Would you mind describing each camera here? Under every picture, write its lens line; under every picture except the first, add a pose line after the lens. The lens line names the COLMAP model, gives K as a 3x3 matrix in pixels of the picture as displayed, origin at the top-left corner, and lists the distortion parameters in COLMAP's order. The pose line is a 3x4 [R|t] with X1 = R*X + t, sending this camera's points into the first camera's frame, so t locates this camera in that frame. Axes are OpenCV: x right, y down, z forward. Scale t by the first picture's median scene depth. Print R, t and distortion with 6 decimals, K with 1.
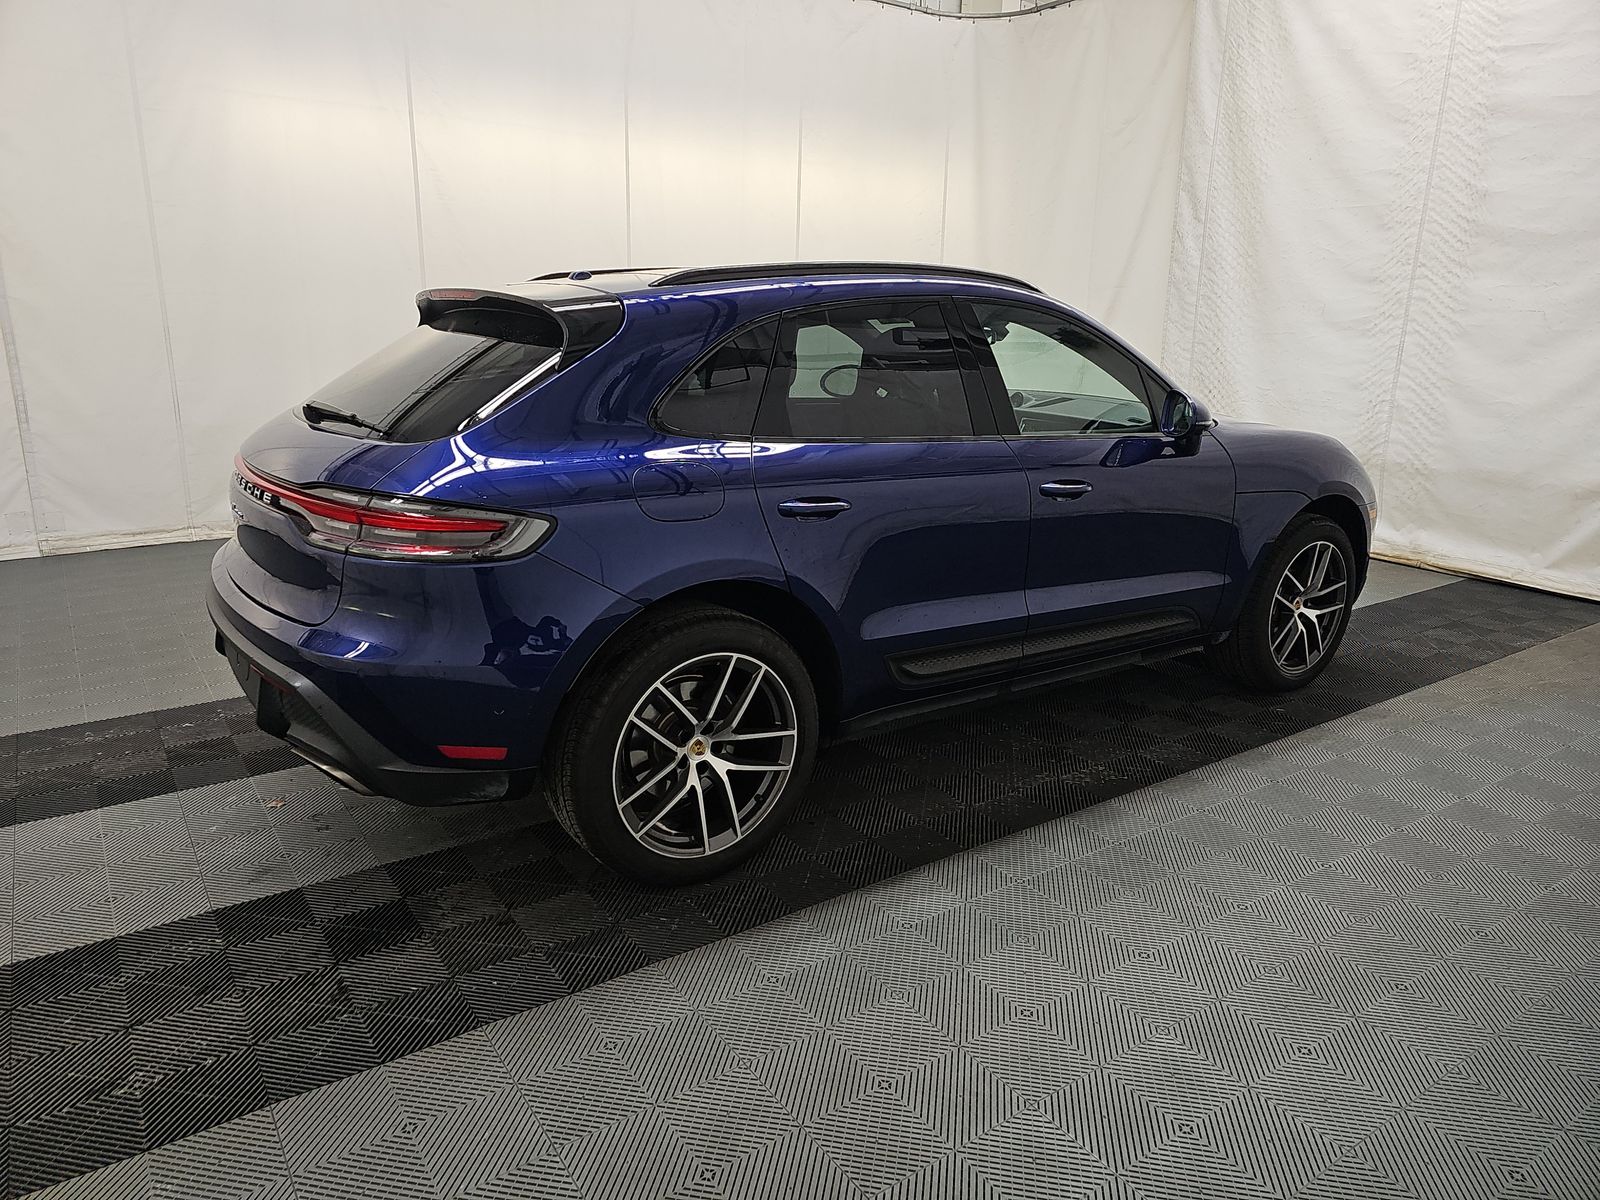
lens RADIAL K [[1053.5, 0, 800.0], [0, 1053.5, 600.0], [0, 0, 1]] dist [-0.001133, -0.027119]
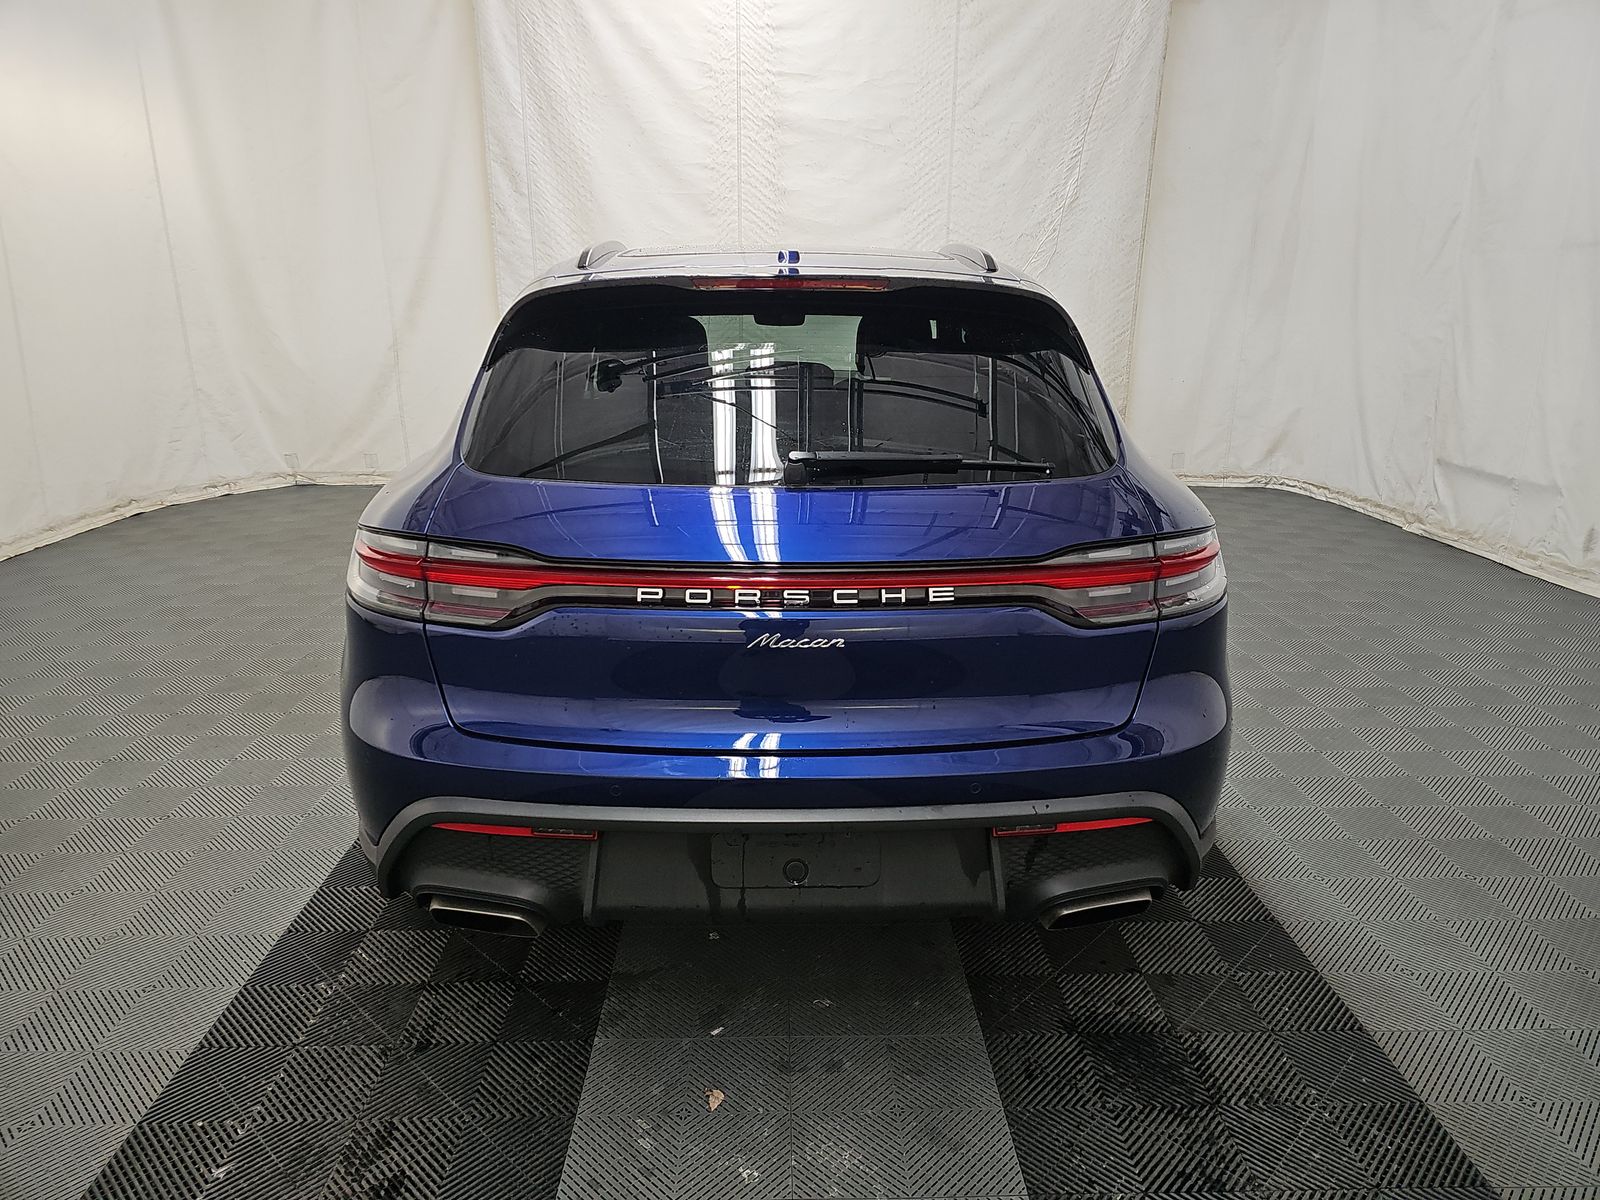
lens RADIAL K [[1053.5, 0, 800.0], [0, 1053.5, 600.0], [0, 0, 1]] dist [-0.001133, -0.027119]
pose [[0.545399, -0.236225, 0.804200, -0.445212], [0.213082, 0.967018, 0.139541, -0.081778], [-0.810639, 0.095255, 0.577746, 0.284209]]
